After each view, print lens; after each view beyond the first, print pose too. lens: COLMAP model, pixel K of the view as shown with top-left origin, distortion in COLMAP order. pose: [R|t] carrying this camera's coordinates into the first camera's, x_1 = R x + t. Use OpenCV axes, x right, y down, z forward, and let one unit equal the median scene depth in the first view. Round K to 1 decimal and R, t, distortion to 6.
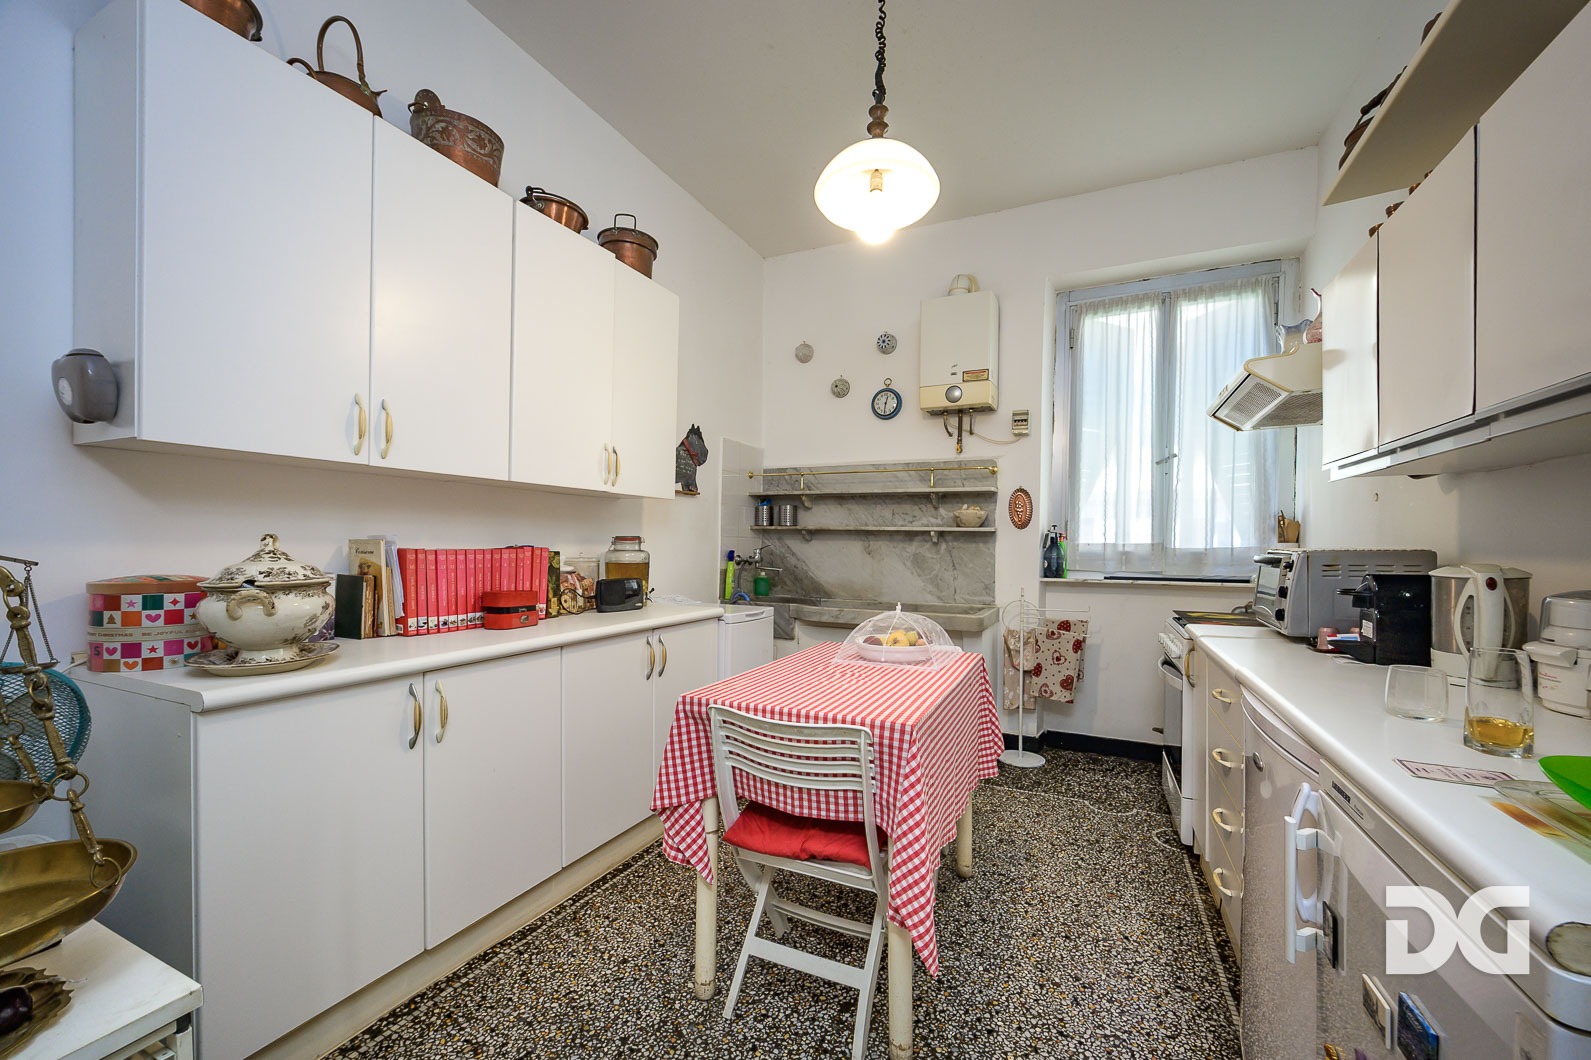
lens RADIAL K [[640.8, 0, 796.2], [0, 640.8, 540.1], [0, 0, 1]] dist [-0.001322, -0.000170]
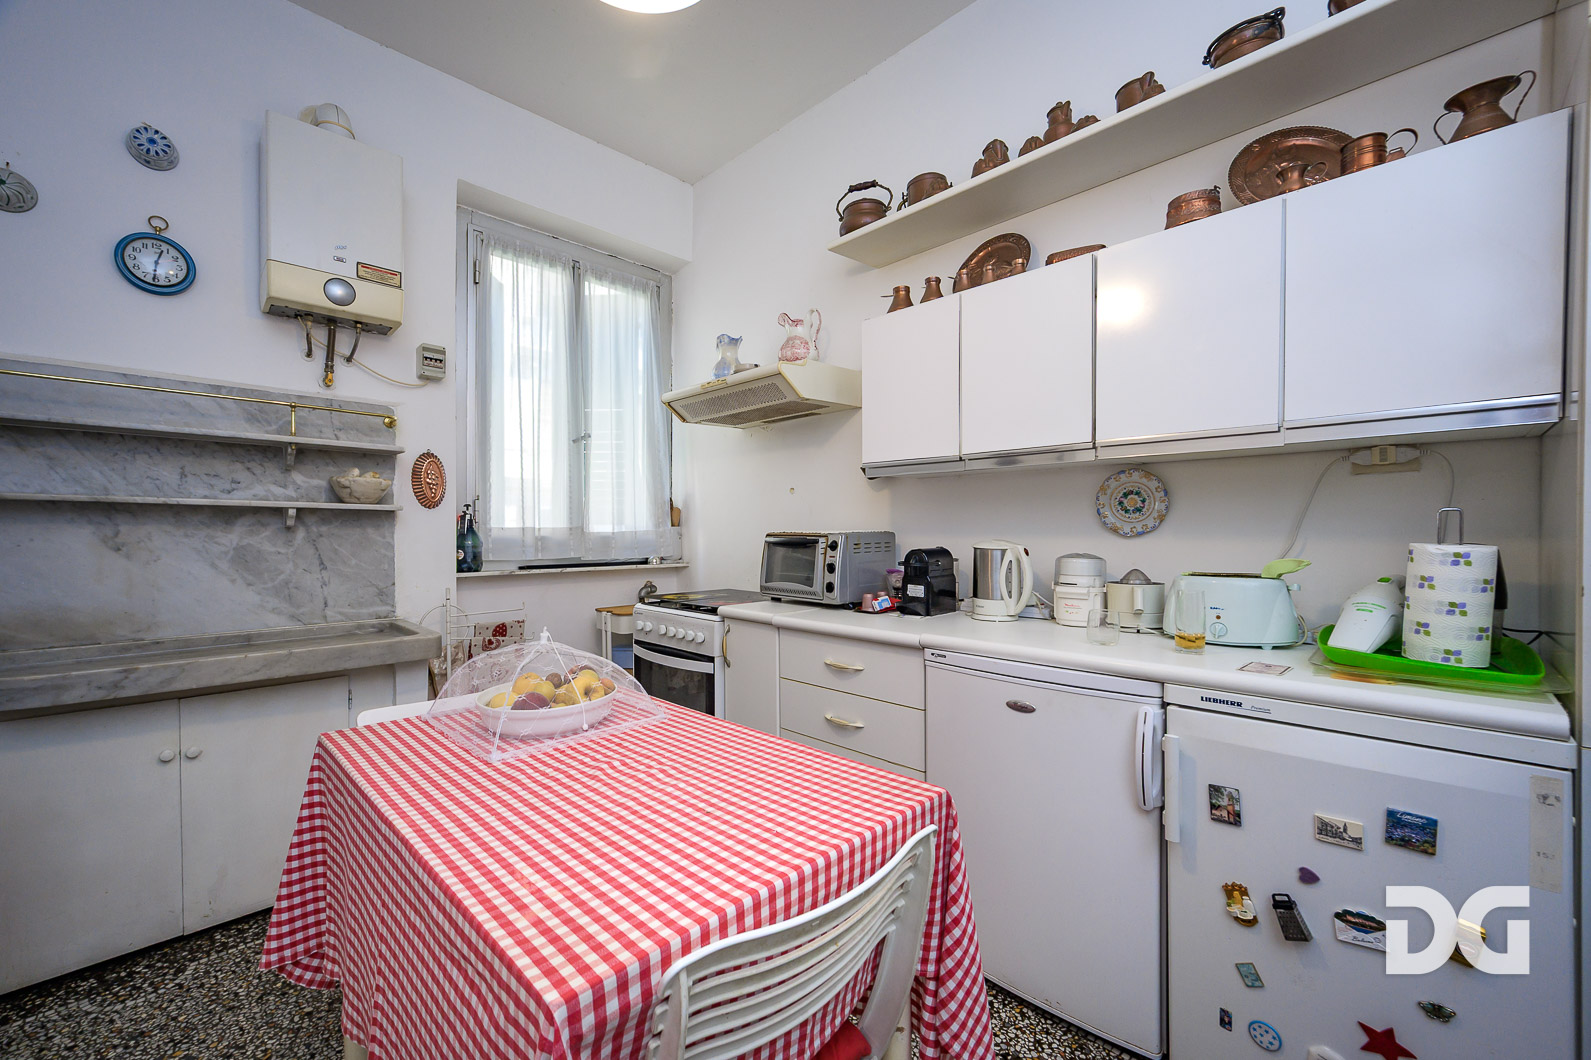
lens RADIAL K [[640.8, 0, 798.0], [0, 640.8, 535.3], [0, 0, 1]] dist [-0.001322, -0.000170]
pose [[0.336303, -0.014791, 0.941638, -0.195609], [-0.001313, 0.999868, 0.016175, 0.001155], [-0.941753, -0.006676, 0.336239, 0.353991]]
